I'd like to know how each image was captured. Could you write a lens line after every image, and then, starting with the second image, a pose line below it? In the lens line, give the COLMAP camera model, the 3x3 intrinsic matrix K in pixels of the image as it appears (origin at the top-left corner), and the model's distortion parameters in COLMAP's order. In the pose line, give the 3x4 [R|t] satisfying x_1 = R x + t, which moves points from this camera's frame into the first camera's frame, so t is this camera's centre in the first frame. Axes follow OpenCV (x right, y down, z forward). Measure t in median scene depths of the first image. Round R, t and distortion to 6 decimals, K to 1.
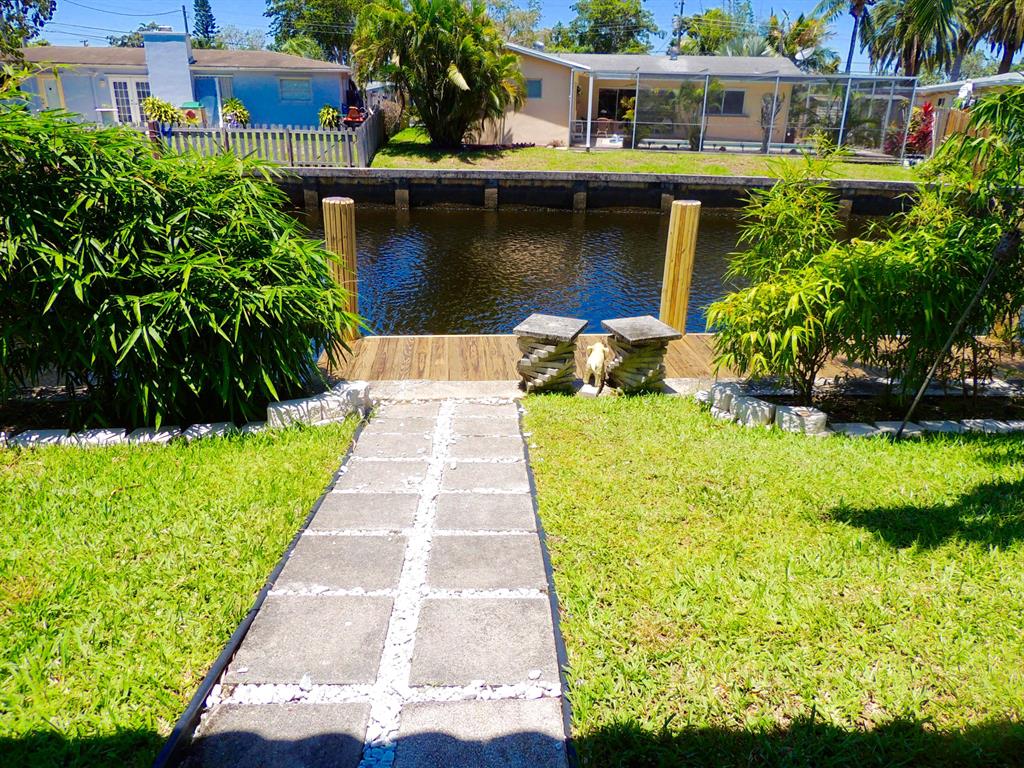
lens RADIAL K [[726.4, 0, 512.5], [0, 726.4, 380.8], [0, 0, 1]] dist [-0.006588, -0.001772]
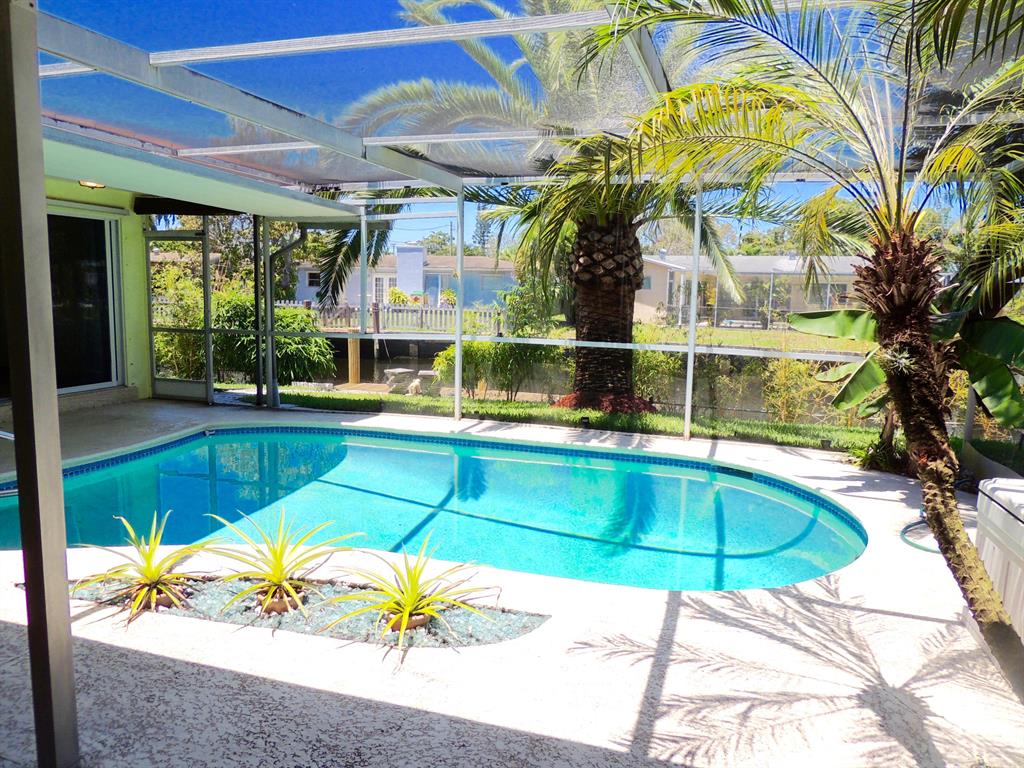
lens RADIAL K [[726.4, 0, 509.6], [0, 726.4, 385.9], [0, 0, 1]] dist [-0.006588, -0.001772]
pose [[0.939649, 0.047281, -0.338857, 0.221571], [-0.124824, 0.969514, -0.210858, 0.080878], [0.318557, 0.240430, 0.916905, -0.222446]]
